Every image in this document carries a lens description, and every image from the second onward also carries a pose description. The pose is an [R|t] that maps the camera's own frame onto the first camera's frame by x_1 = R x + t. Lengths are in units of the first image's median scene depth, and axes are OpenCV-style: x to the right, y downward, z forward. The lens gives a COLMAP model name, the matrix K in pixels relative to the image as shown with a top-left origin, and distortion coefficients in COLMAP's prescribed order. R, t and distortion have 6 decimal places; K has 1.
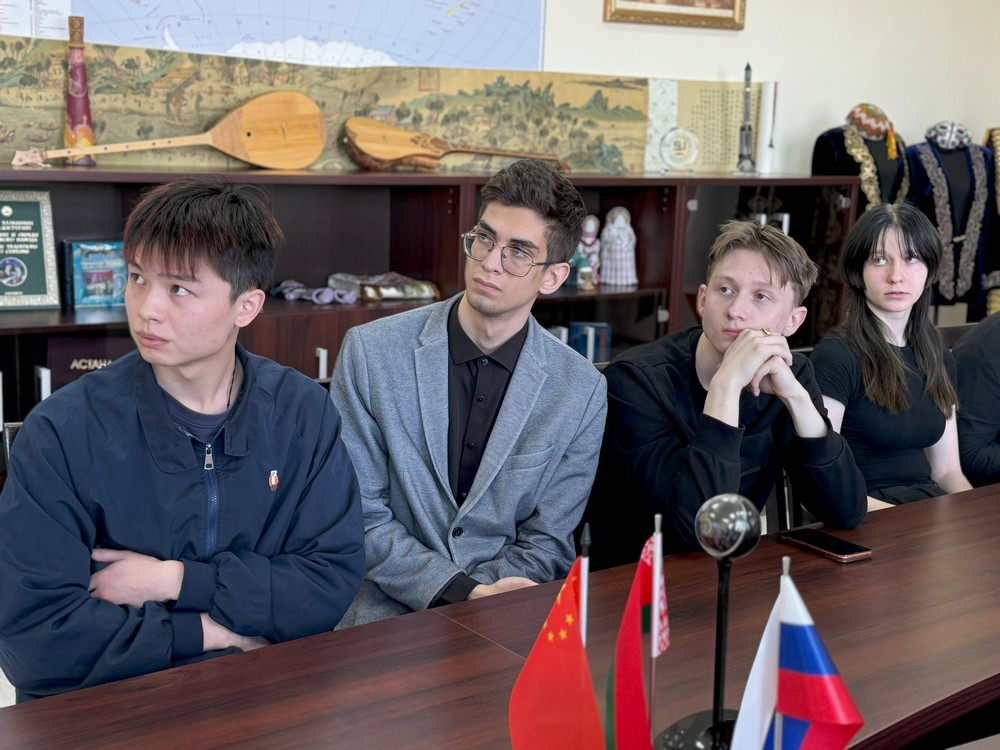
lens RADIAL K [[1323.1, 0, 500.0], [0, 1323.1, 374.7], [0, 0, 1]] dist [0.001623, 0.000000]
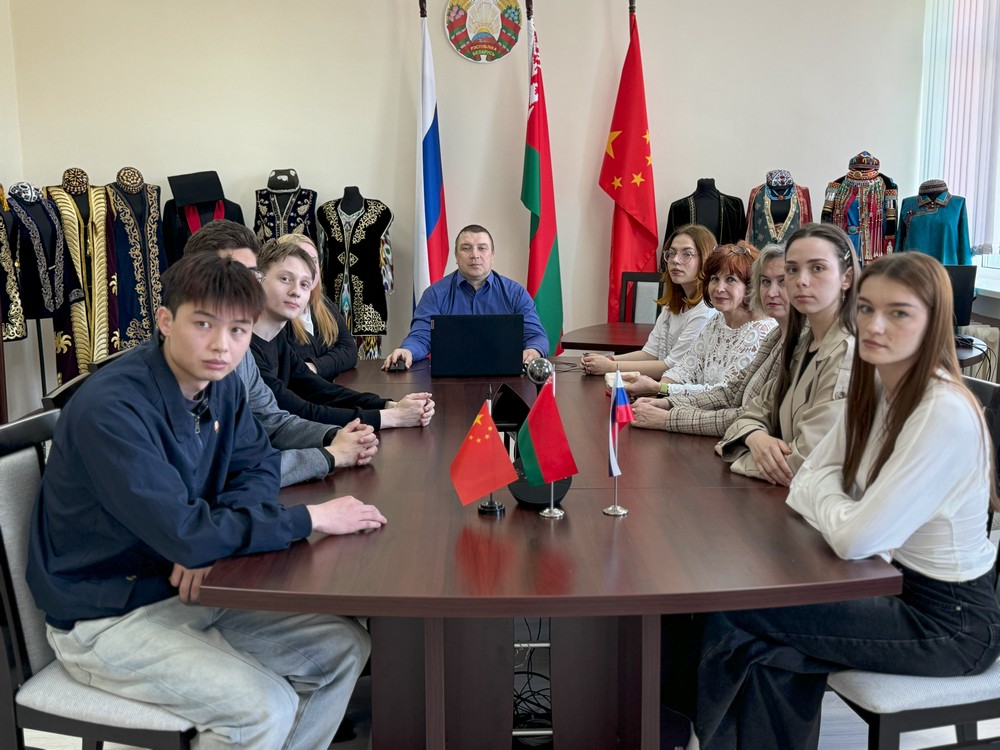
lens RADIAL K [[1113.6, 0, 500.4], [0, 1113.6, 374.5], [0, 0, 1]] dist [0.004271, 0.000000]
pose [[0.596540, -0.163604, 0.785732, -0.299126], [0.158537, 0.983733, 0.084468, -0.017969], [-0.786770, 0.074179, 0.612773, -0.061958]]
